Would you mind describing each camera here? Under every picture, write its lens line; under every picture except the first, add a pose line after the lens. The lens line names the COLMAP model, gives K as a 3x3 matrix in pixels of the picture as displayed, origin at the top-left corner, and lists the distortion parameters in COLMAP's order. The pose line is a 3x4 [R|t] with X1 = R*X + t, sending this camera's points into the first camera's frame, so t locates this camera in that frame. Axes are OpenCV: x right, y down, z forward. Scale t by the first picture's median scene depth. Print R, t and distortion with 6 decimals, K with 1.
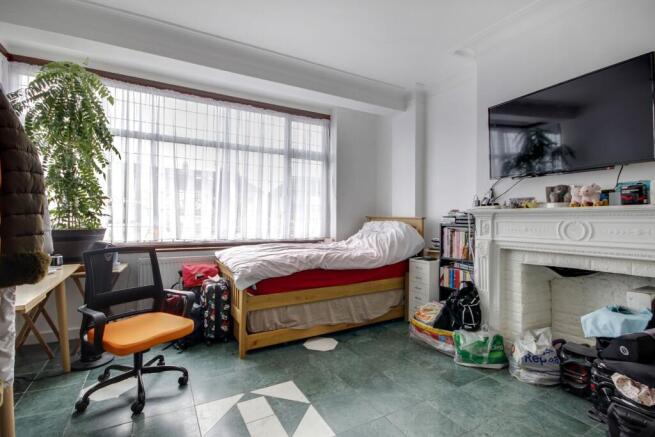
lens RADIAL K [[305.1, 0, 327.1], [0, 305.1, 217.3], [0, 0, 1]] dist [0.015636, -0.000097]
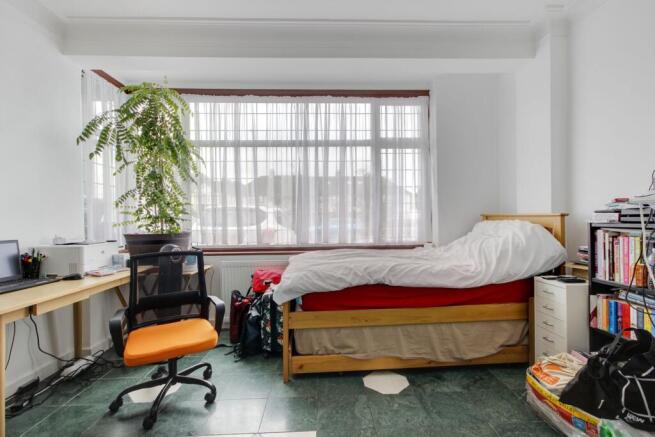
lens RADIAL K [[305.1, 0, 327.3], [0, 305.1, 222.5], [0, 0, 1]] dist [0.015636, -0.000097]
pose [[0.896808, -0.016526, -0.442112, 0.179207], [0.022386, 0.999717, 0.008040, 0.003261], [0.441854, -0.017108, 0.896924, 0.230027]]
